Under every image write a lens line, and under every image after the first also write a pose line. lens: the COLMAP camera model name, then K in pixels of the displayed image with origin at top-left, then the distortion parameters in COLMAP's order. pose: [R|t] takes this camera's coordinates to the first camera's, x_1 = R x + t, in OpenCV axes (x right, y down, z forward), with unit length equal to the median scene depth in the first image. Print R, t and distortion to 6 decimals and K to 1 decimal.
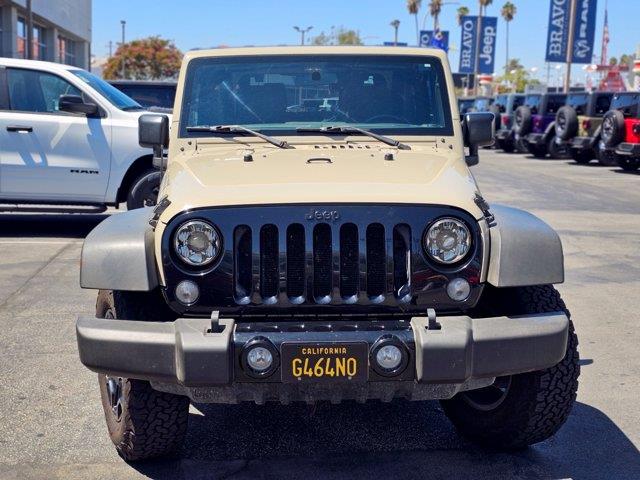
lens RADIAL K [[861.2, 0, 320.0], [0, 861.2, 240.0], [0, 0, 1]] dist [0.208322, -0.677359]
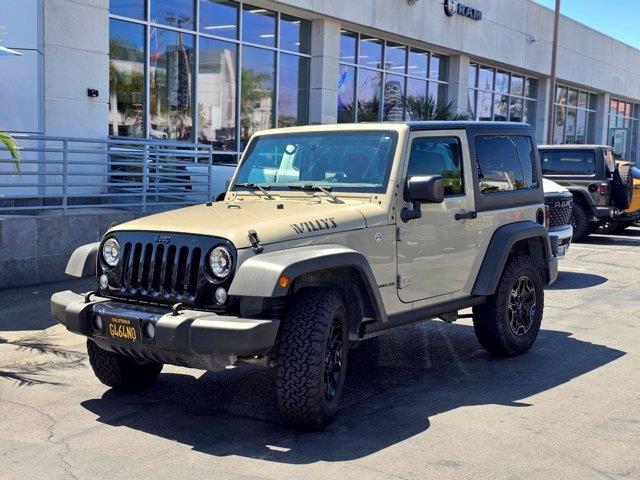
lens RADIAL K [[861.2, 0, 320.0], [0, 861.2, 240.0], [0, 0, 1]] dist [0.208322, -0.677359]
pose [[0.760533, 0.055785, -0.646899, 1.137133], [-0.100192, 0.994452, -0.032035, -0.005277], [0.641523, 0.089178, 0.761903, -0.003930]]
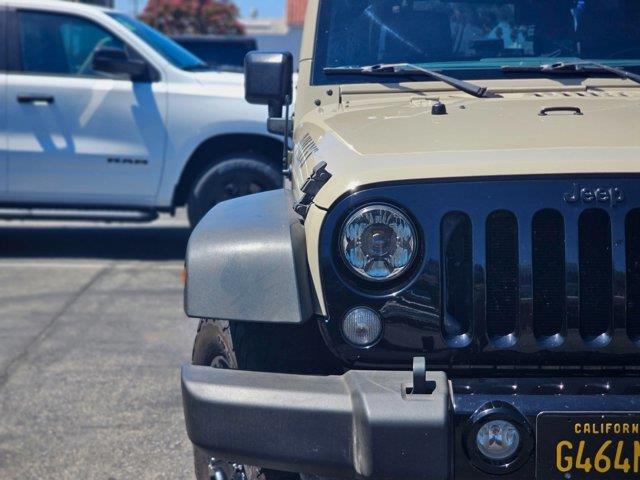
lens RADIAL K [[1248.2, 0, 320.0], [0, 1248.2, 240.0], [0, 0, 1]] dist [-0.051230, 0.343087]
pose [[0.996453, 0.000400, -0.084151, -0.102602], [-0.002811, 0.999589, -0.028535, 0.024377], [0.084105, 0.028670, 0.996044, 0.138859]]
